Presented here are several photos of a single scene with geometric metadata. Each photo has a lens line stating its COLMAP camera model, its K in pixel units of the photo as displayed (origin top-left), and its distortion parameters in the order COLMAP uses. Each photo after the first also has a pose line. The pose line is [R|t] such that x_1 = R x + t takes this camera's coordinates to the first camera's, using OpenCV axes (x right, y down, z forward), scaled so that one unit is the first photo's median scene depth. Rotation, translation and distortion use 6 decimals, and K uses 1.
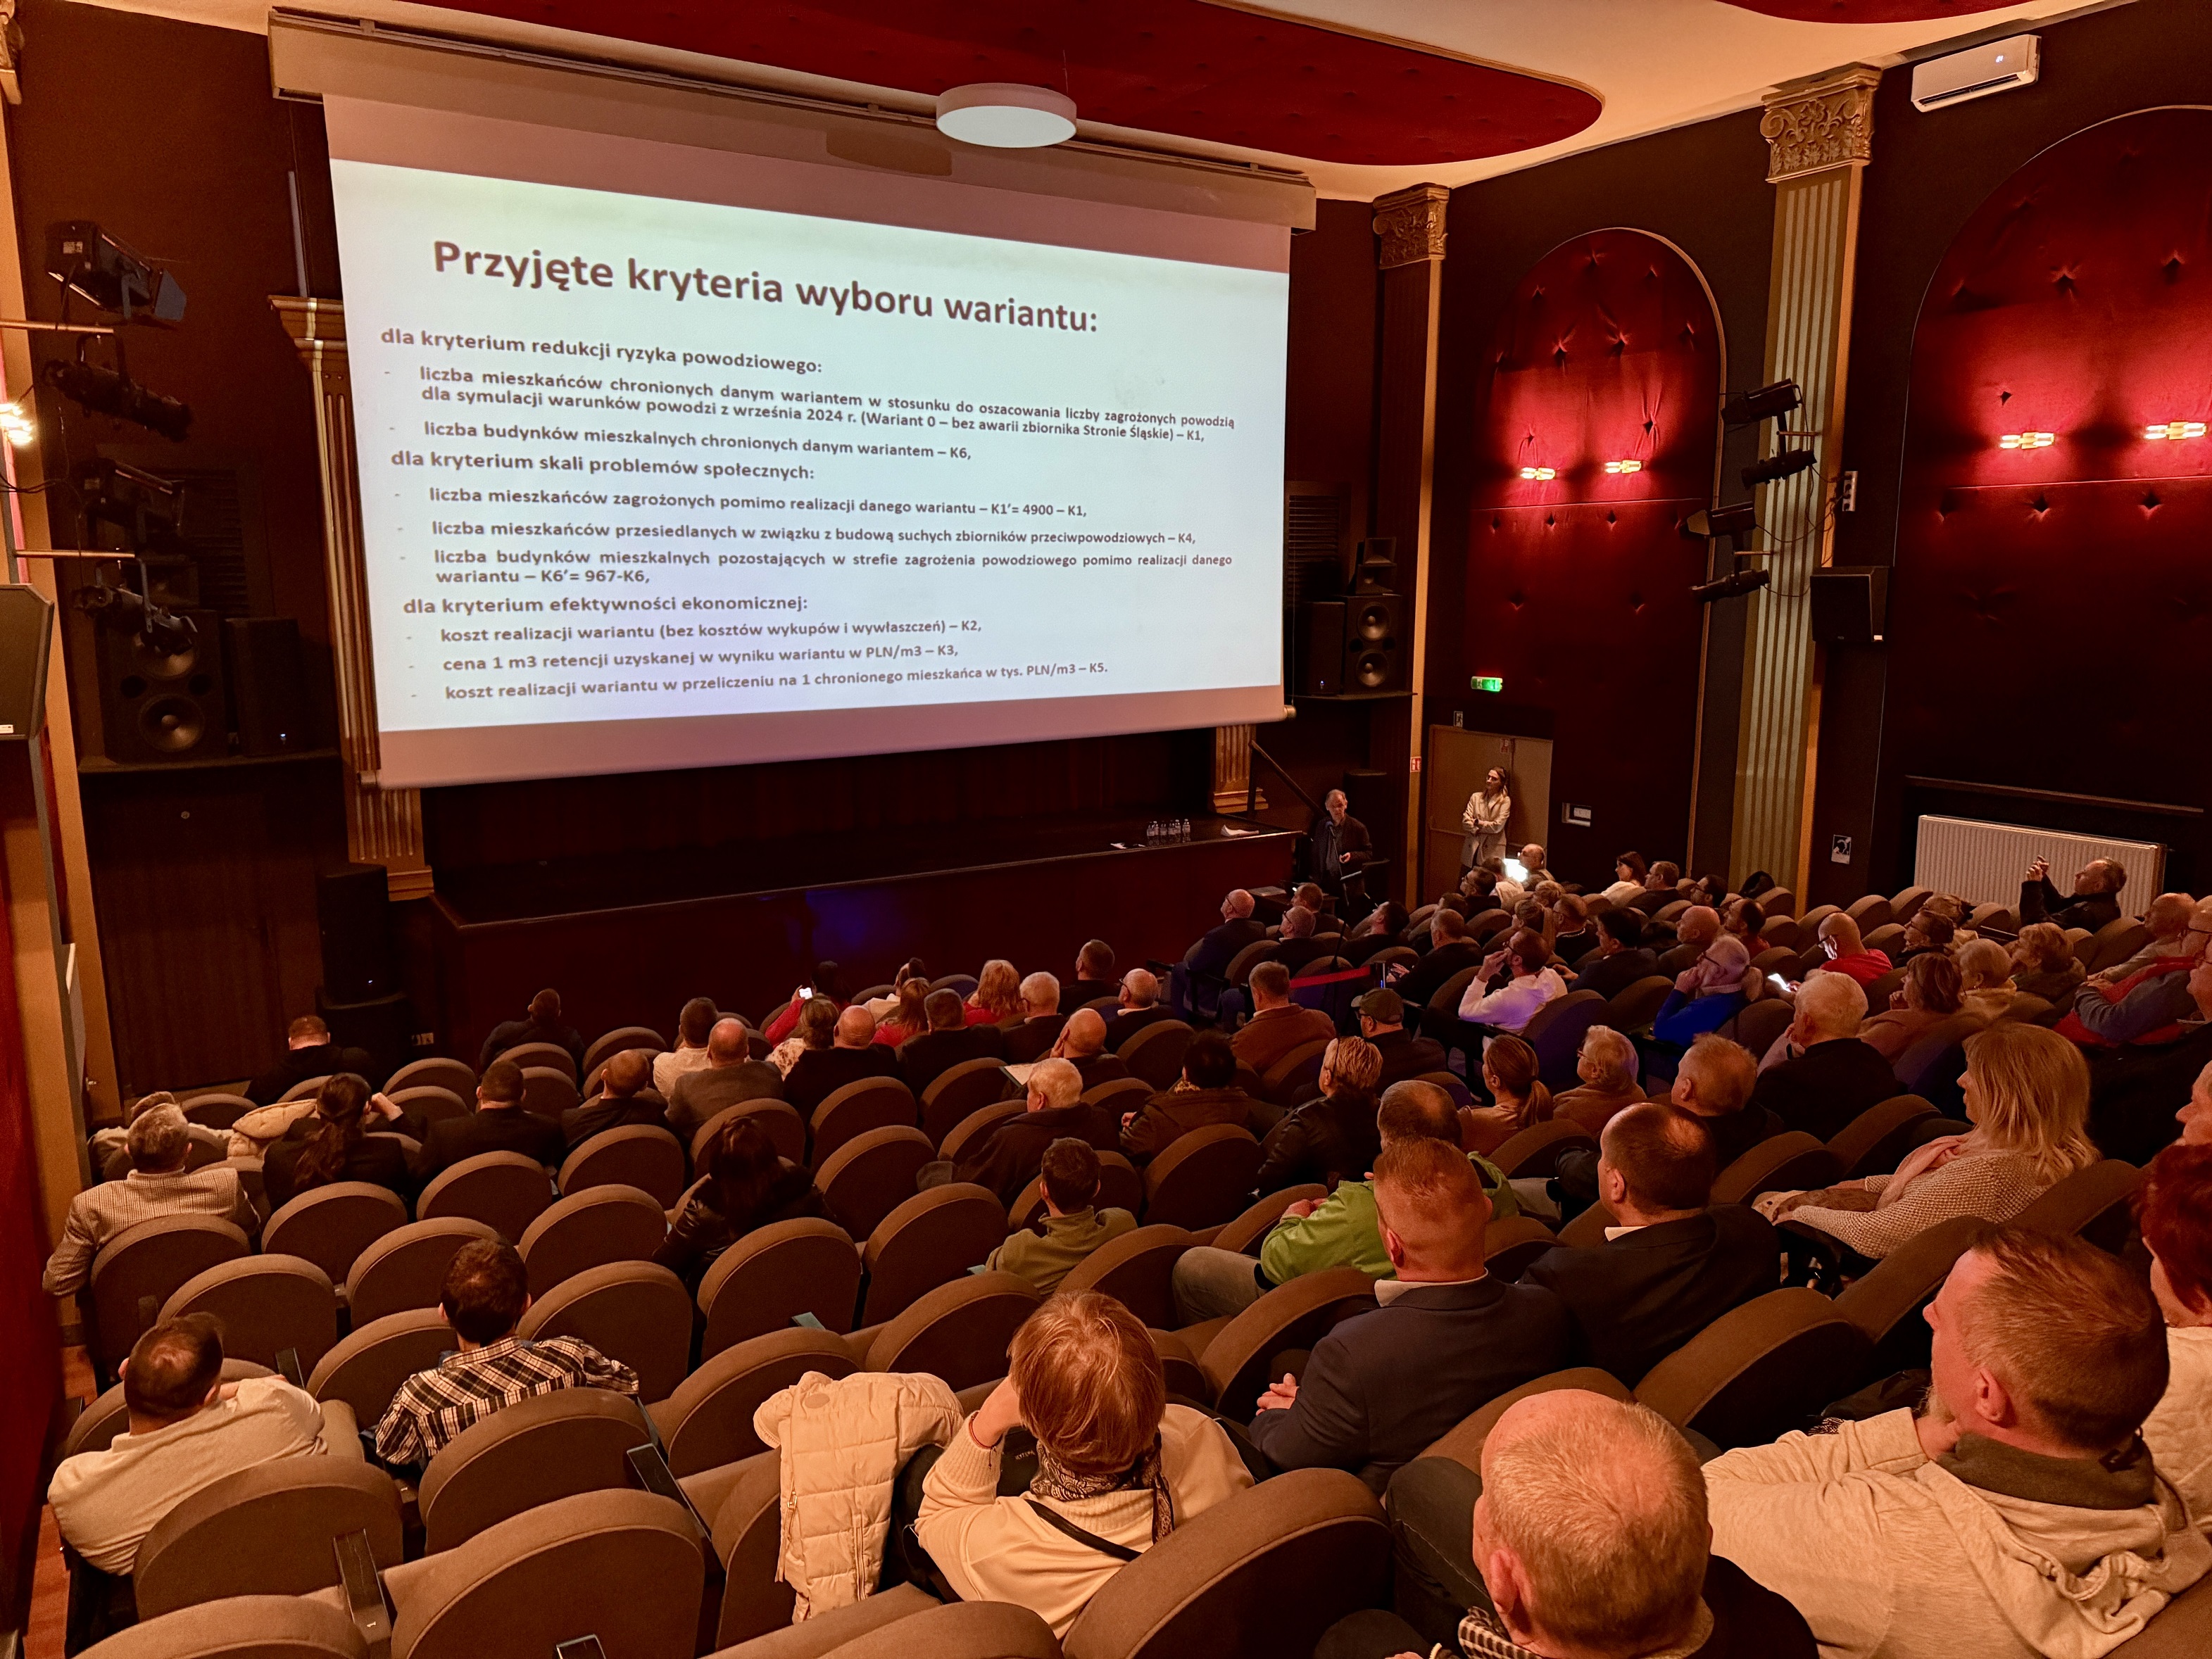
lens RADIAL K [[1550.4, 0, 1106.0], [0, 1550.4, 829.5], [0, 0, 1]] dist [0.048909, -0.066831]
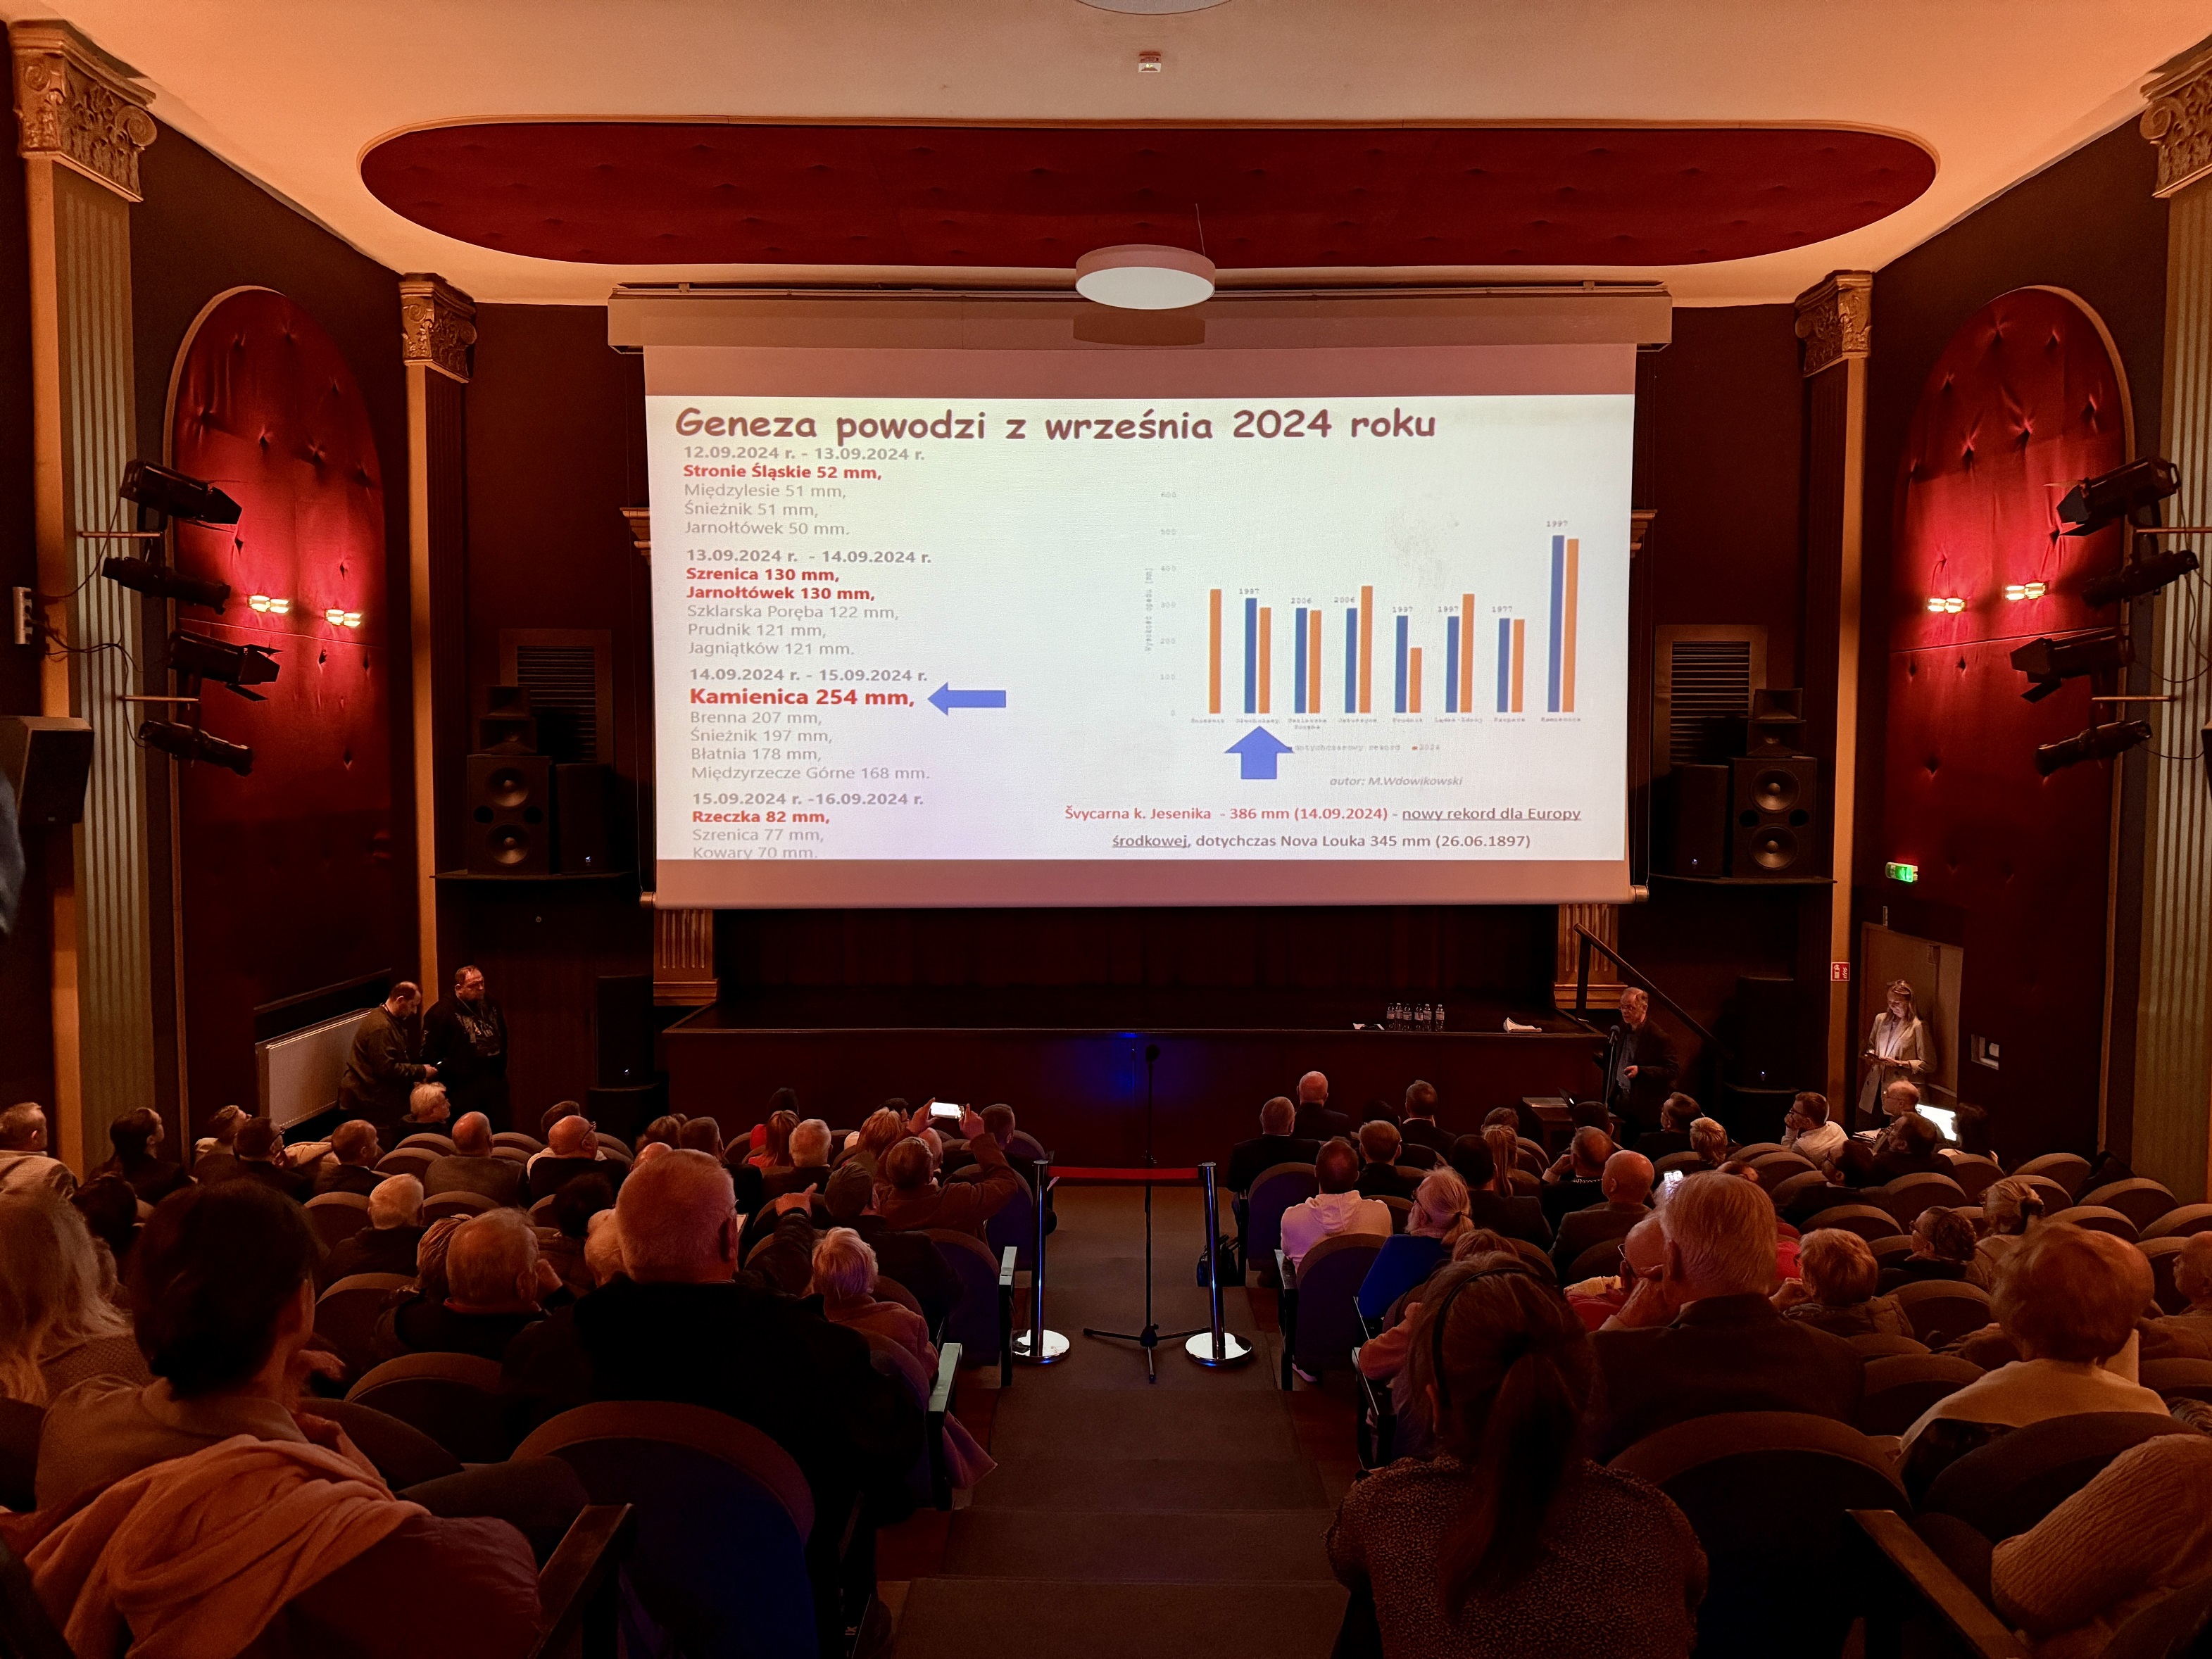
lens RADIAL K [[1536.5, 0, 1106.0], [0, 1536.5, 829.5], [0, 0, 1]] dist [0.007388, 0.001813]
pose [[0.848631, 0.033036, -0.527953, 0.342156], [-0.091522, 0.992166, -0.085030, -0.013466], [0.521008, 0.120478, 0.845006, 0.148129]]
